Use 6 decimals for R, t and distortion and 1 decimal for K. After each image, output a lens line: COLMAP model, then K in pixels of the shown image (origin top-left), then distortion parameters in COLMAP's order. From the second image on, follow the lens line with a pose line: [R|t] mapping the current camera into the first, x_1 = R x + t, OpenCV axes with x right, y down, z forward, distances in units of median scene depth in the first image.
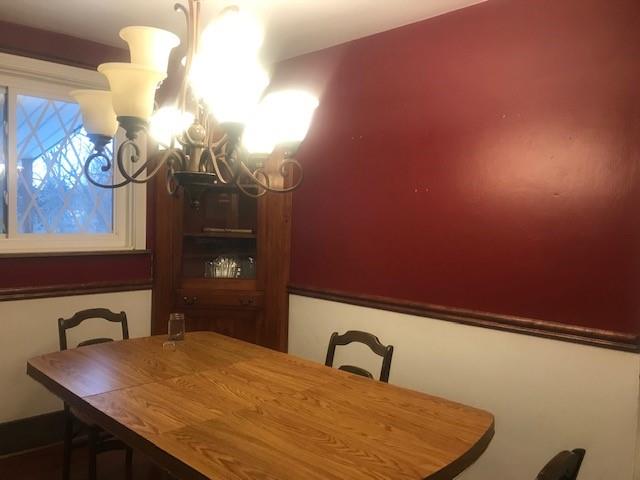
lens RADIAL K [[527.5, 0, 319.2], [0, 527.5, 247.0], [0, 0, 1]] dist [0.005293, -0.006362]
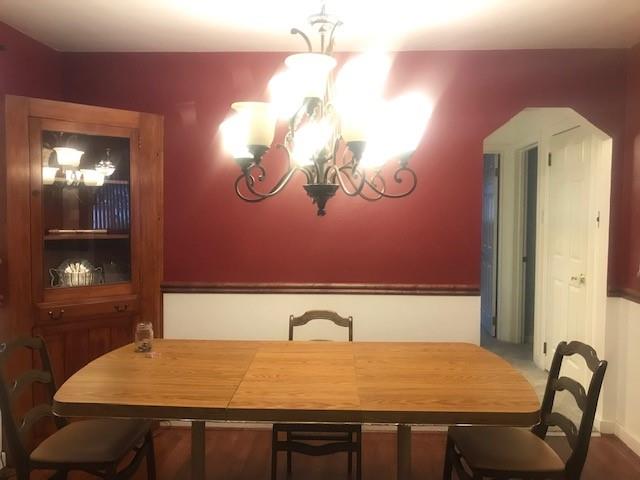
lens RADIAL K [[527.5, 0, 318.1], [0, 527.5, 234.4], [0, 0, 1]] dist [0.005293, -0.006362]
pose [[0.740507, -0.047181, 0.670390, -0.789601], [0.049400, 0.998655, 0.015717, -0.034380], [-0.670231, 0.021479, 0.741842, 0.121156]]
